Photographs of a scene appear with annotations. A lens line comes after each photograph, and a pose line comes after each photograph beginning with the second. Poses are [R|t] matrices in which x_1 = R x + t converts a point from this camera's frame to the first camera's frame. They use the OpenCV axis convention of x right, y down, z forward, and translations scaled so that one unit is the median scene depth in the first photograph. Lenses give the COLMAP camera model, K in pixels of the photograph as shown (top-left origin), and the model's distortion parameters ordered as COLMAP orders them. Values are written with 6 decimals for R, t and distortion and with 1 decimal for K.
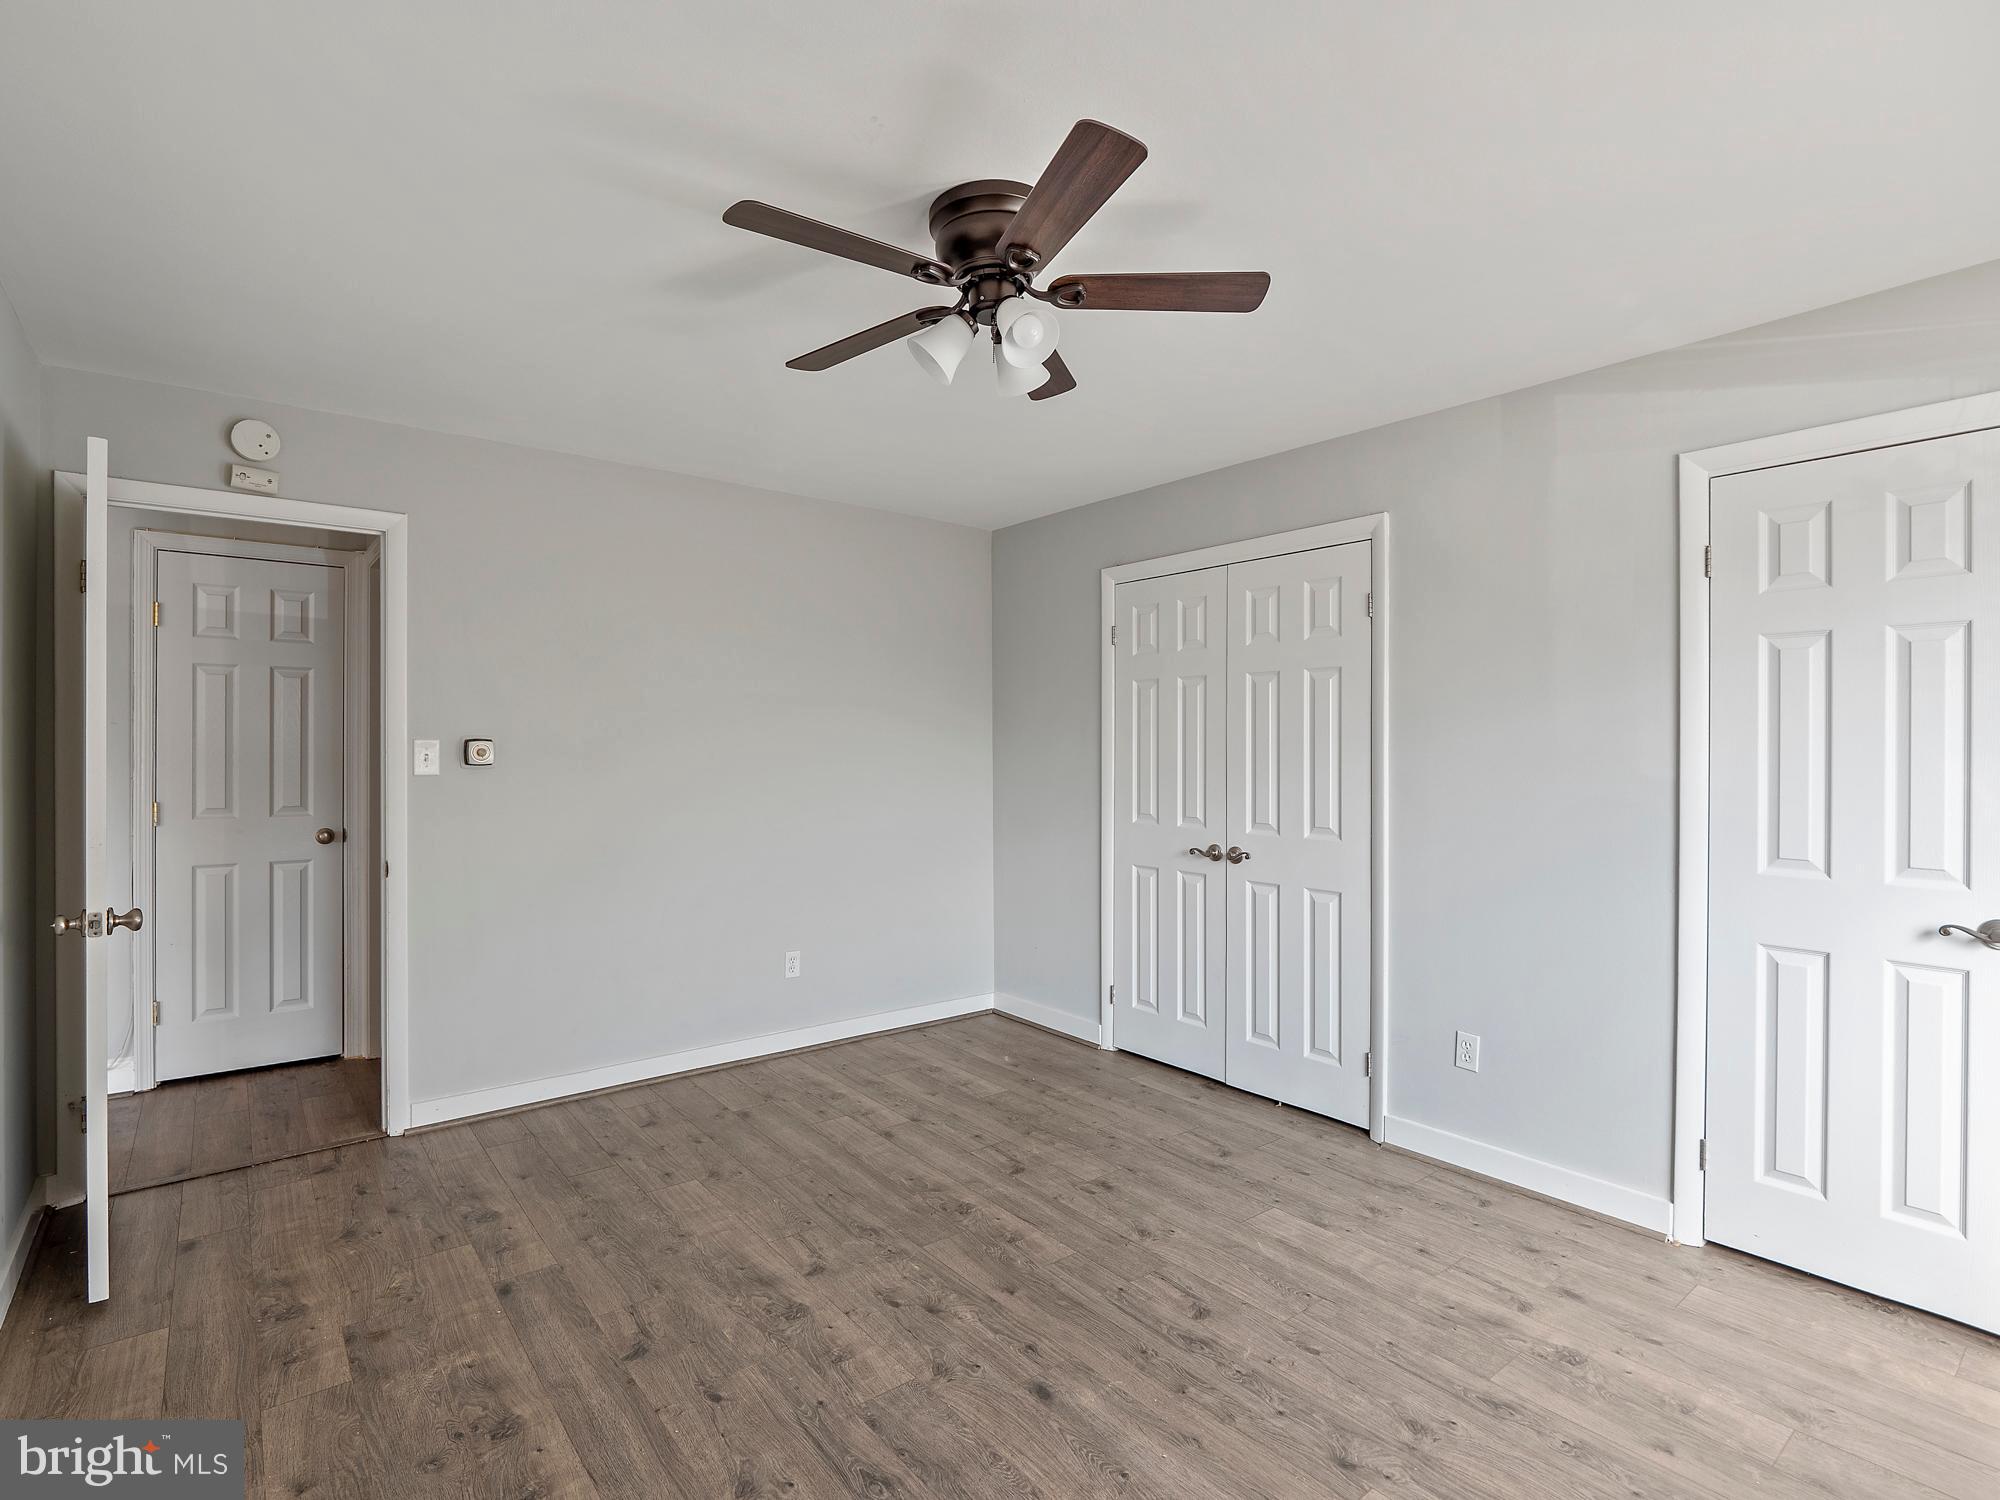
lens RADIAL K [[997.0, 0, 1000.0], [0, 997.0, 750.0], [0, 0, 1]] dist [0.001009, -0.000023]
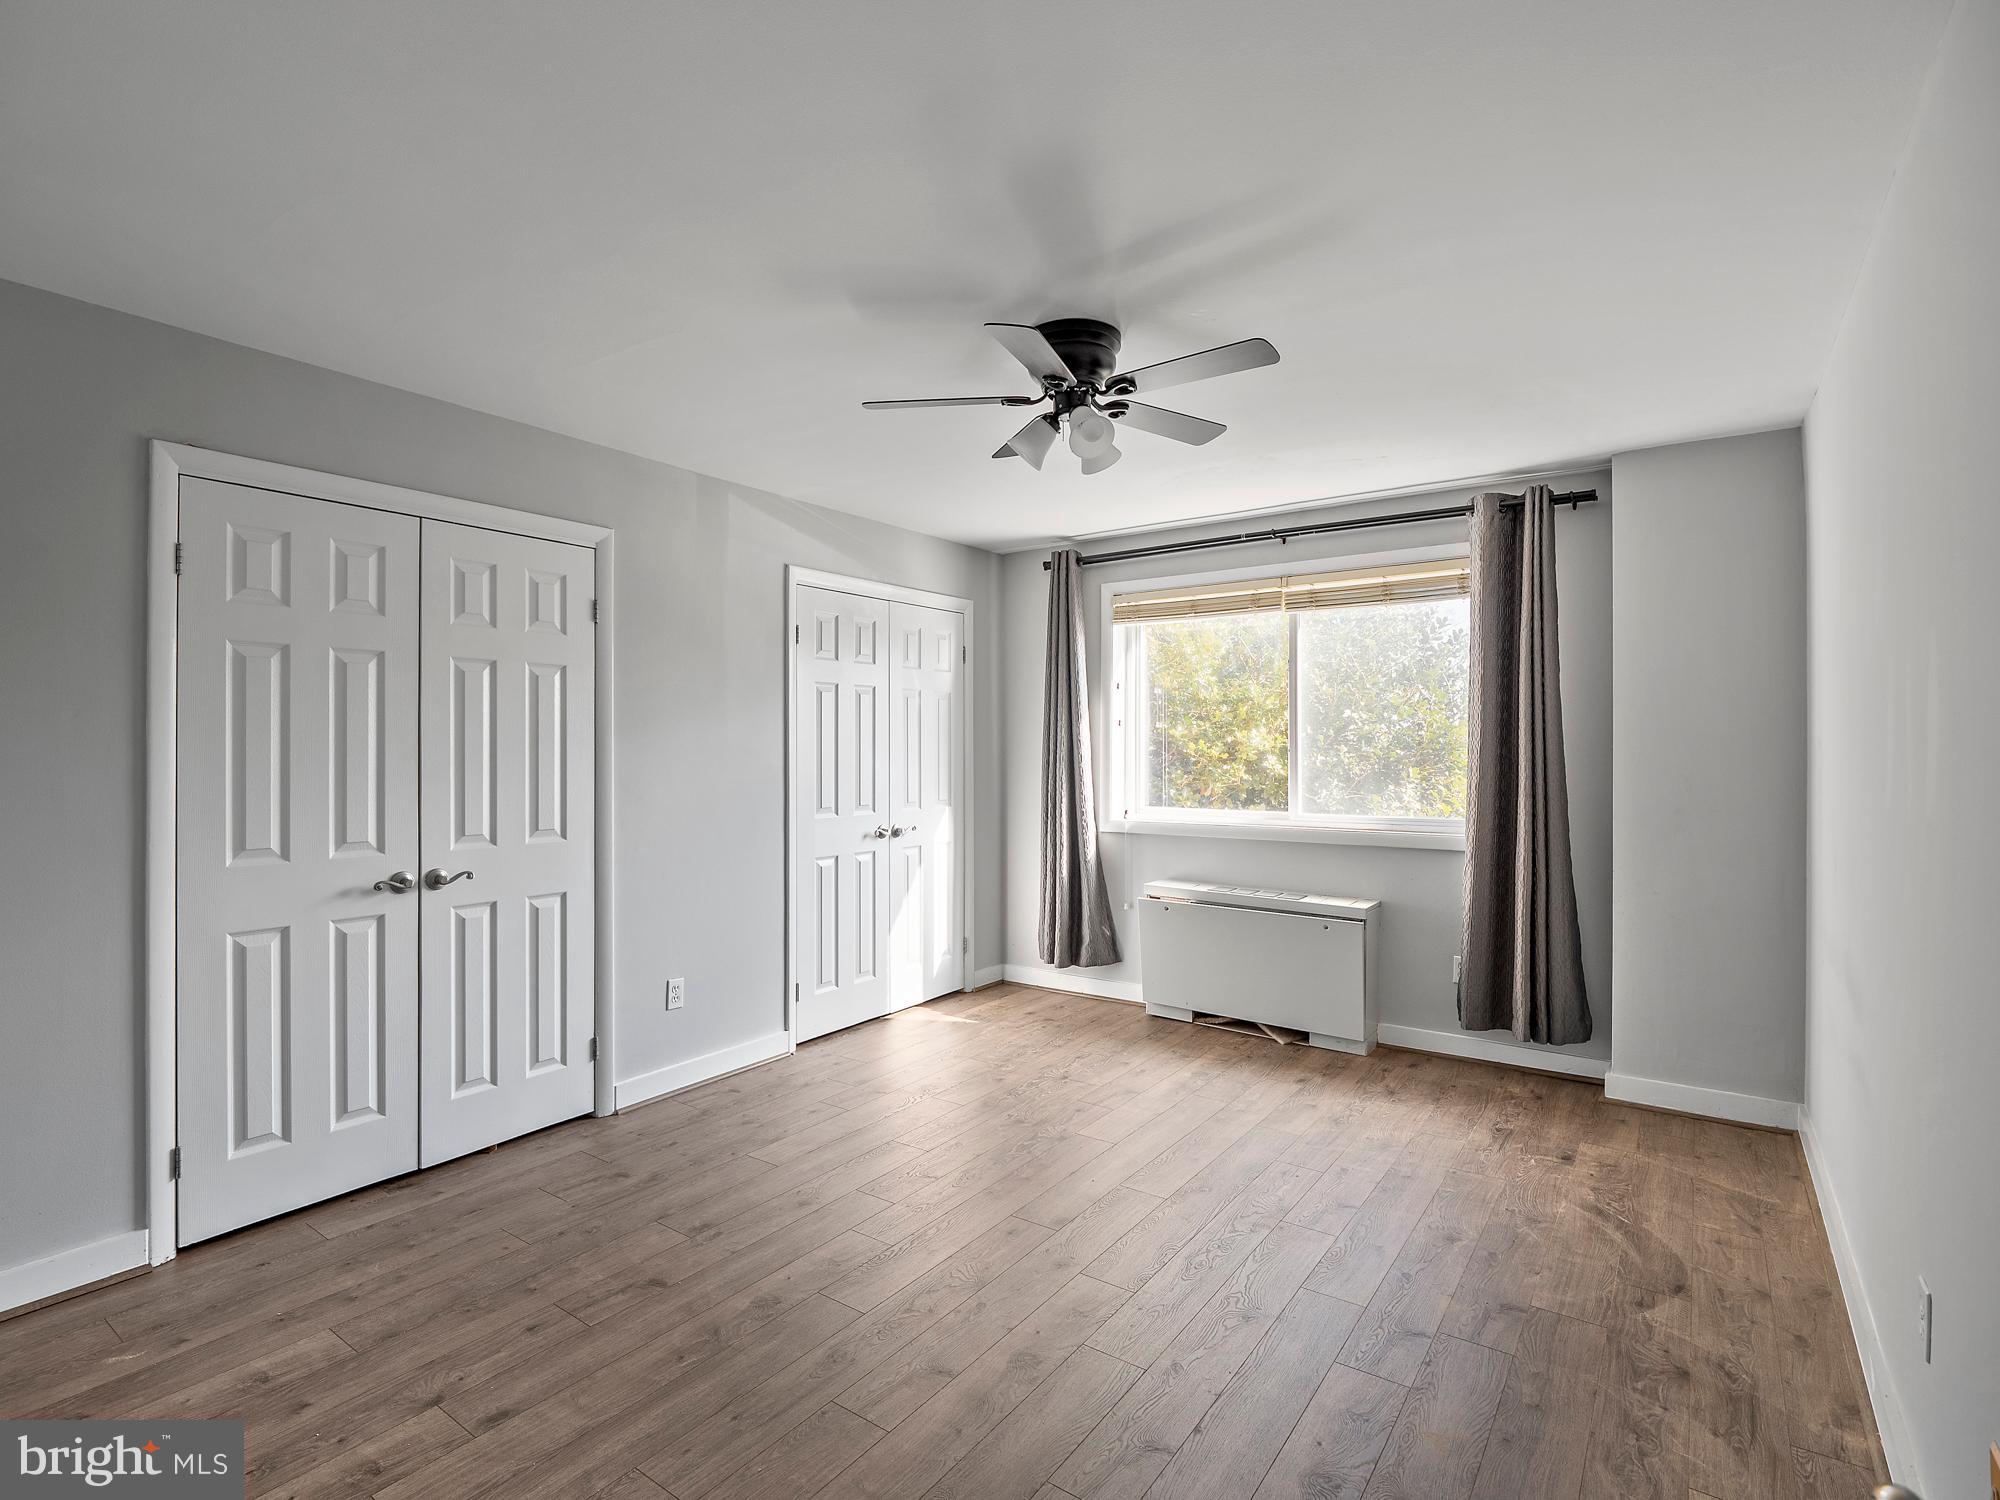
lens RADIAL K [[954.3, 0, 1000.0], [0, 954.3, 750.0], [0, 0, 1]] dist [0.000038, -0.000107]
pose [[-0.259969, -0.006083, 0.965598, -0.701563], [0.000669, 0.999979, 0.006480, -0.005392], [-0.965617, 0.002331, -0.259960, 0.837596]]
